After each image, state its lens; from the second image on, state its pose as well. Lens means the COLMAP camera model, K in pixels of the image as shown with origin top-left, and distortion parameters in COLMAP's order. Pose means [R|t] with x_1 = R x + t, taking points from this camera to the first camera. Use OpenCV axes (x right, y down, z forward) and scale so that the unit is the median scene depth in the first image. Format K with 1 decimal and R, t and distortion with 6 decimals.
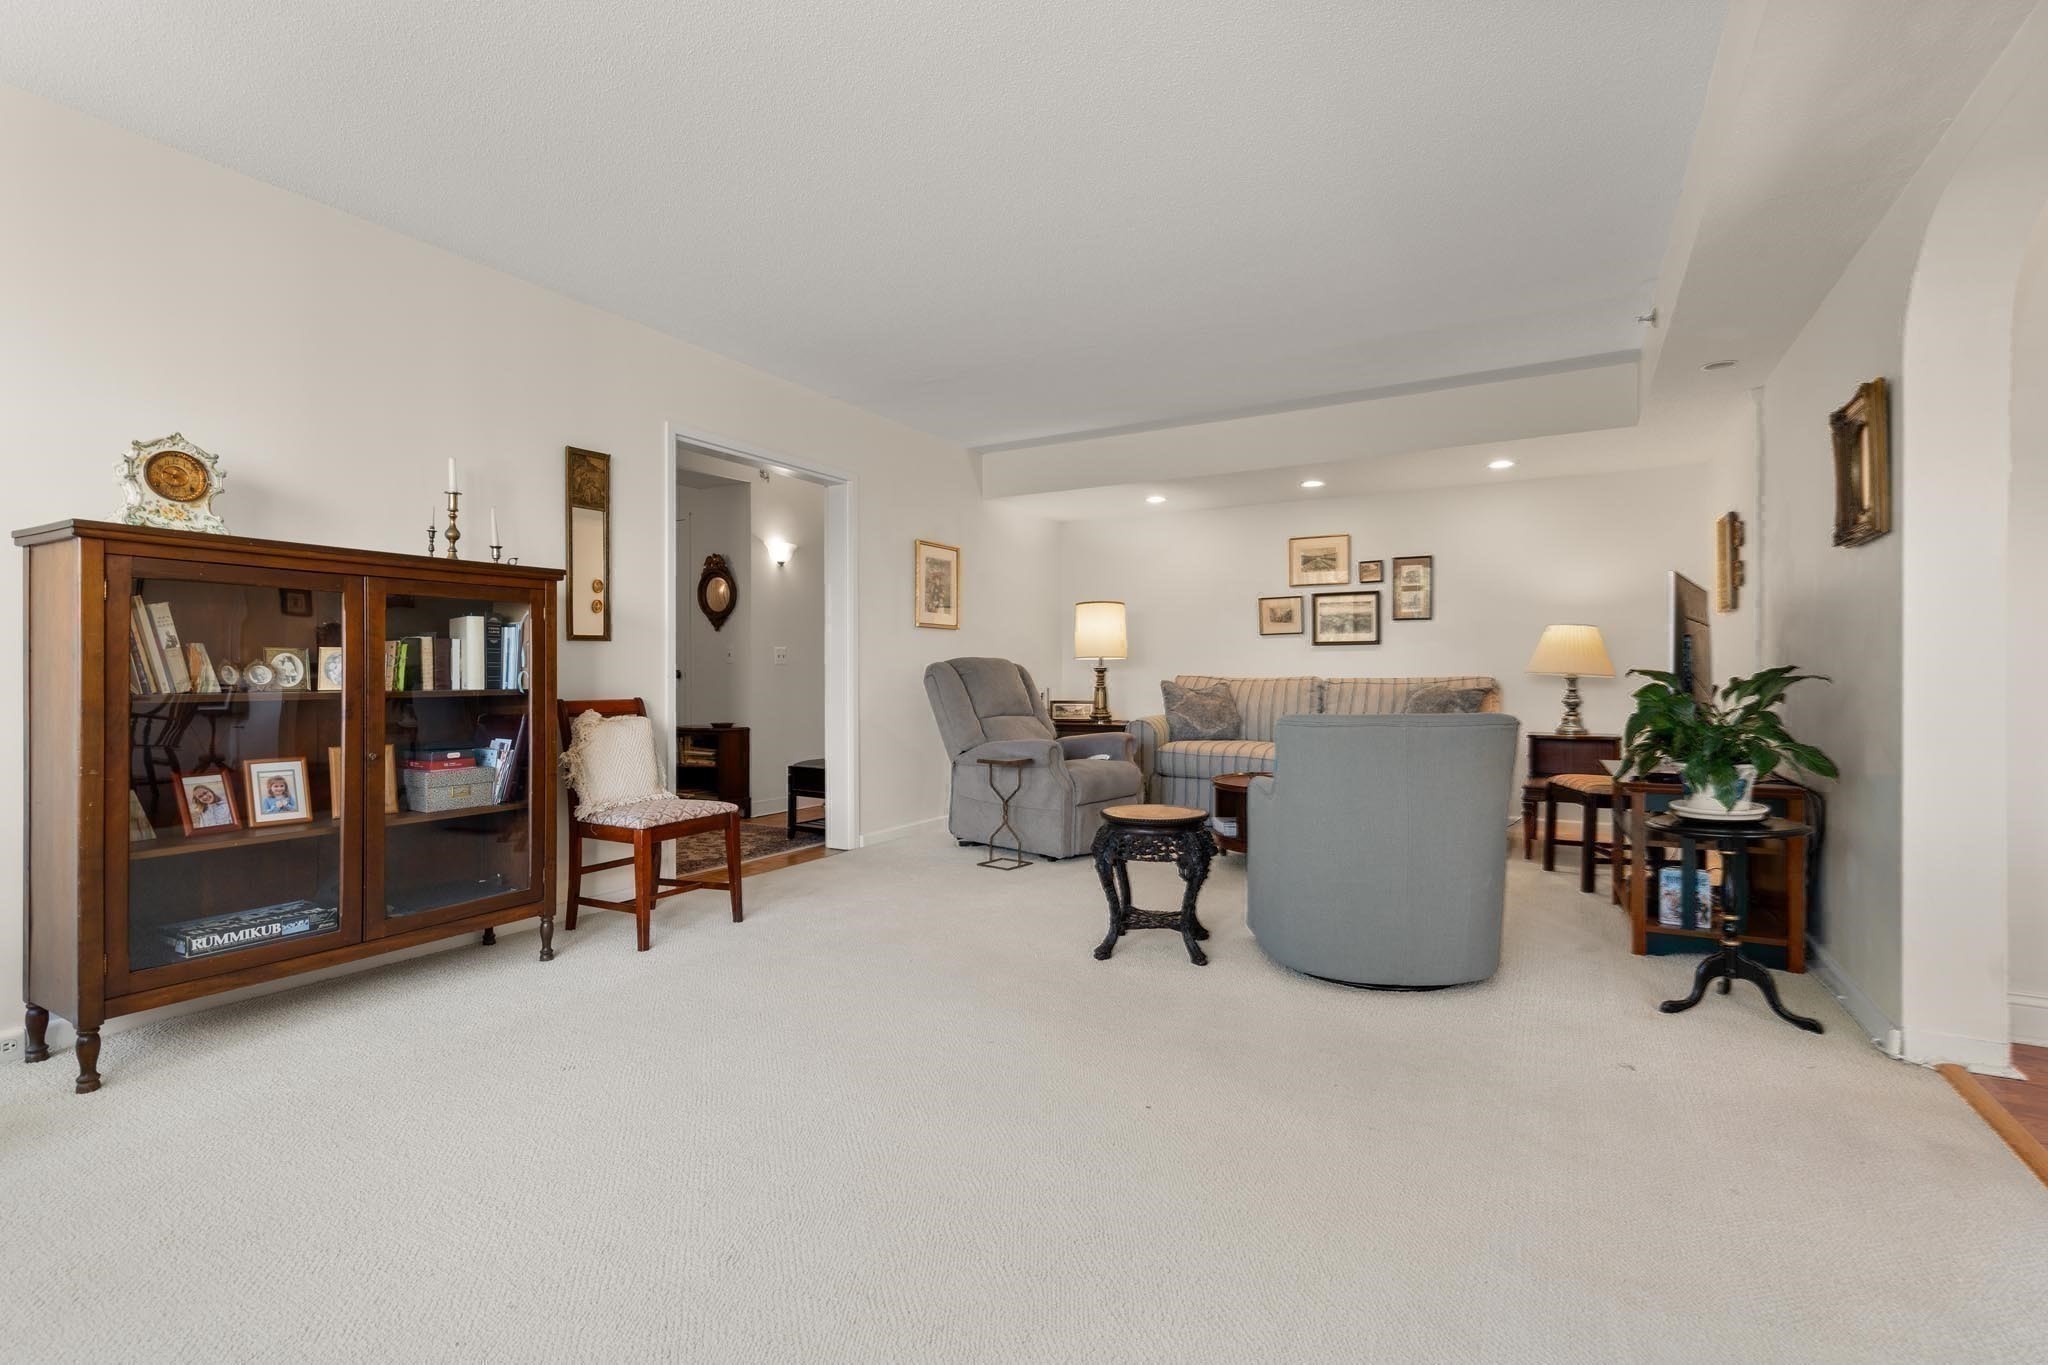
lens RADIAL K [[940.4, 0, 1015.2], [0, 940.4, 679.5], [0, 0, 1]] dist [-0.003639, 0.001504]
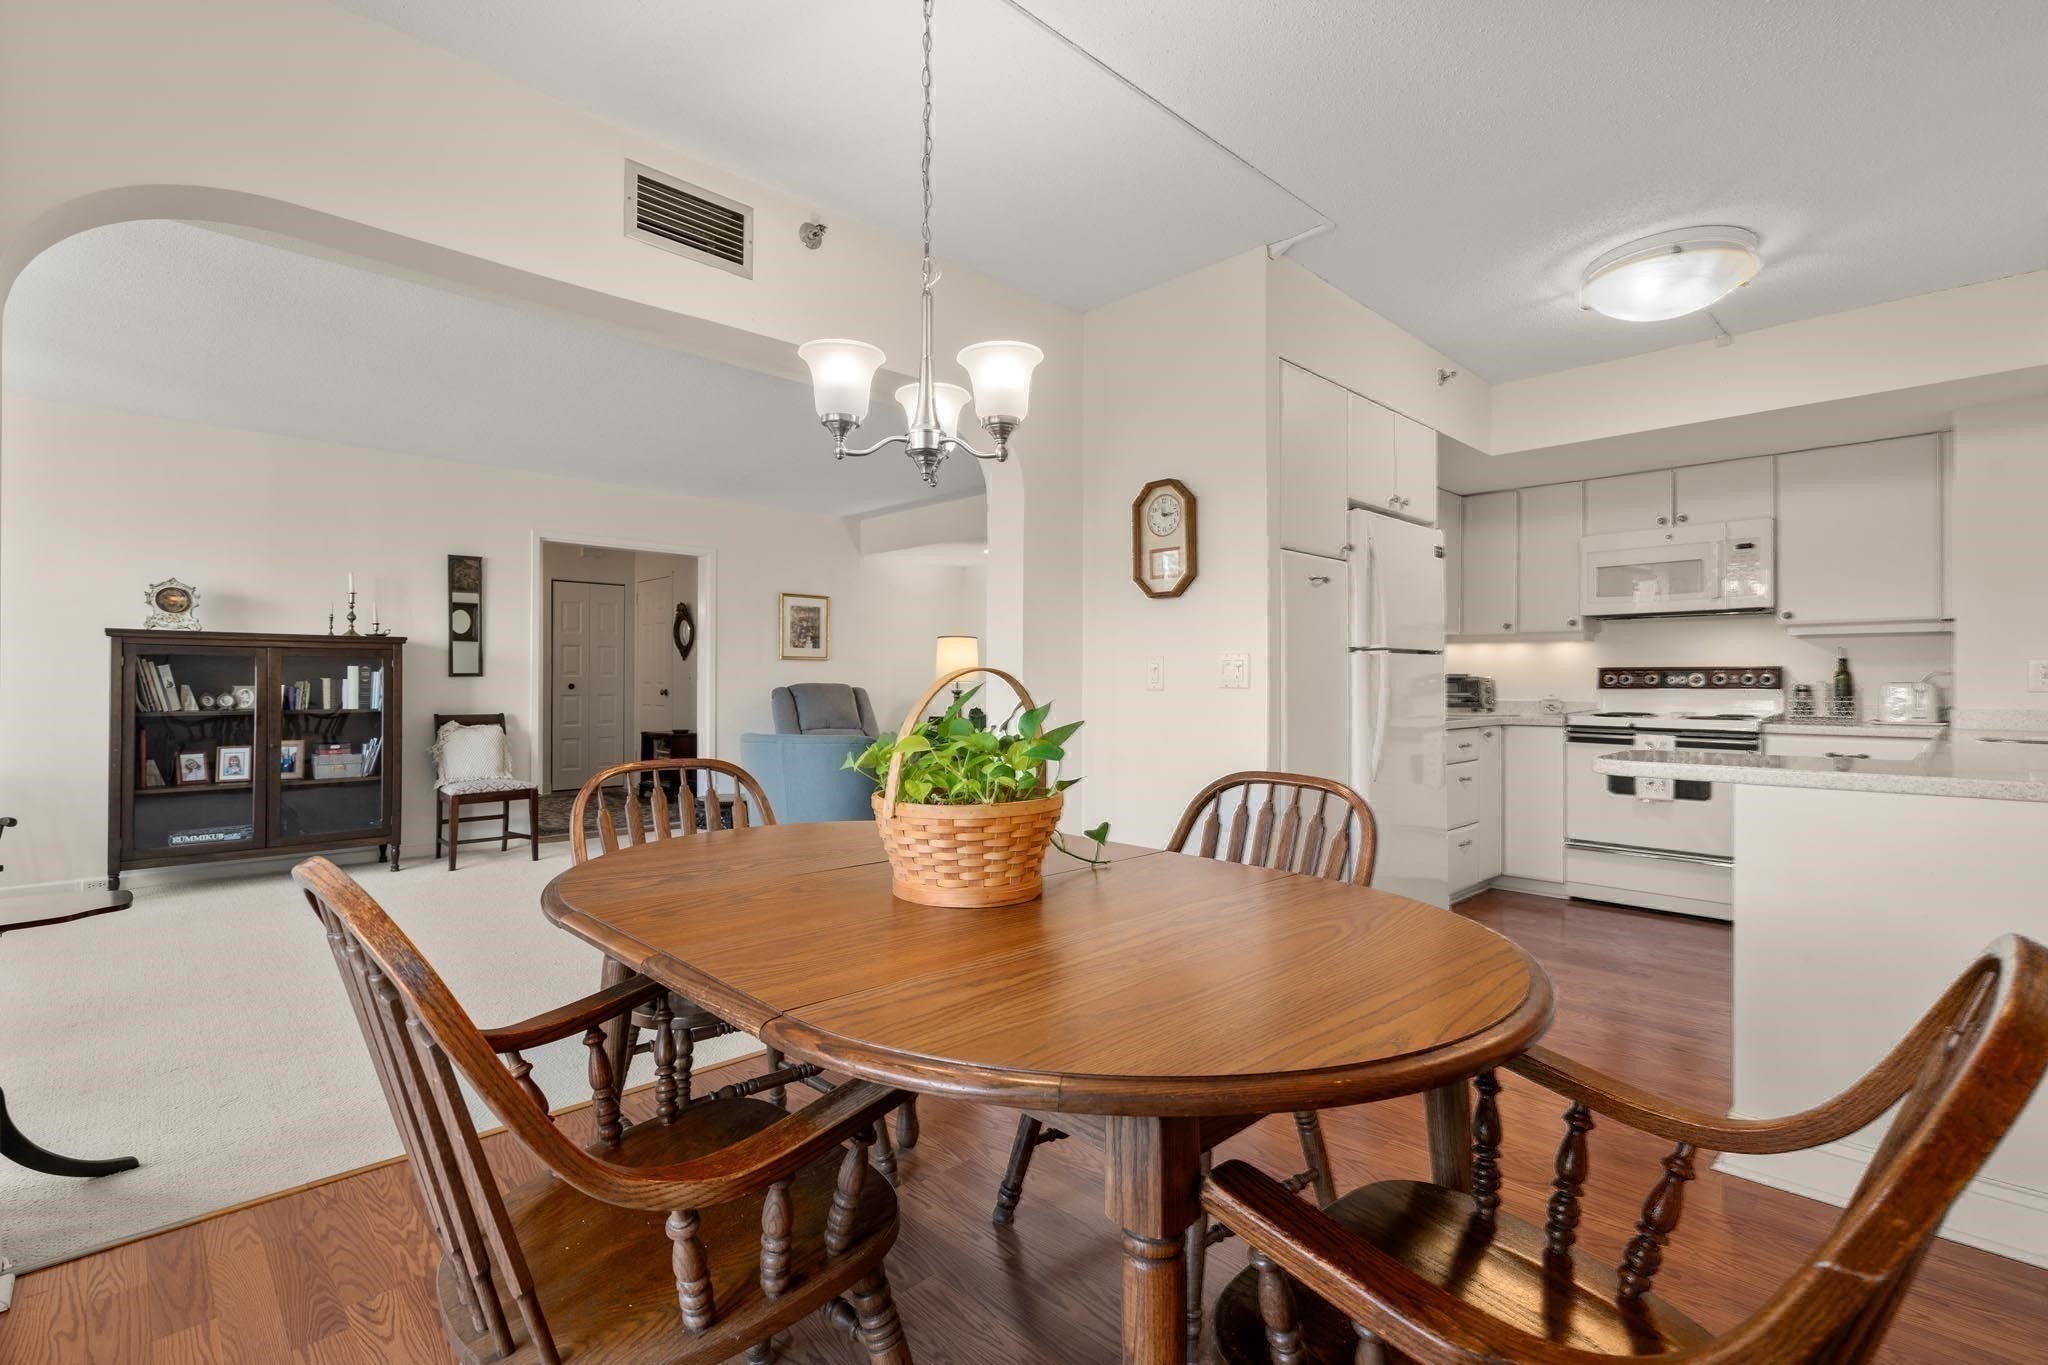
lens RADIAL K [[940.4, 0, 1013.7], [0, 940.4, 679.3], [0, 0, 1]] dist [-0.003639, 0.001504]
pose [[0.960453, 0.004743, -0.278400, 0.570897], [-0.007036, 0.999949, -0.007236, -0.021156], [0.278352, 0.008909, 0.960438, -0.166430]]
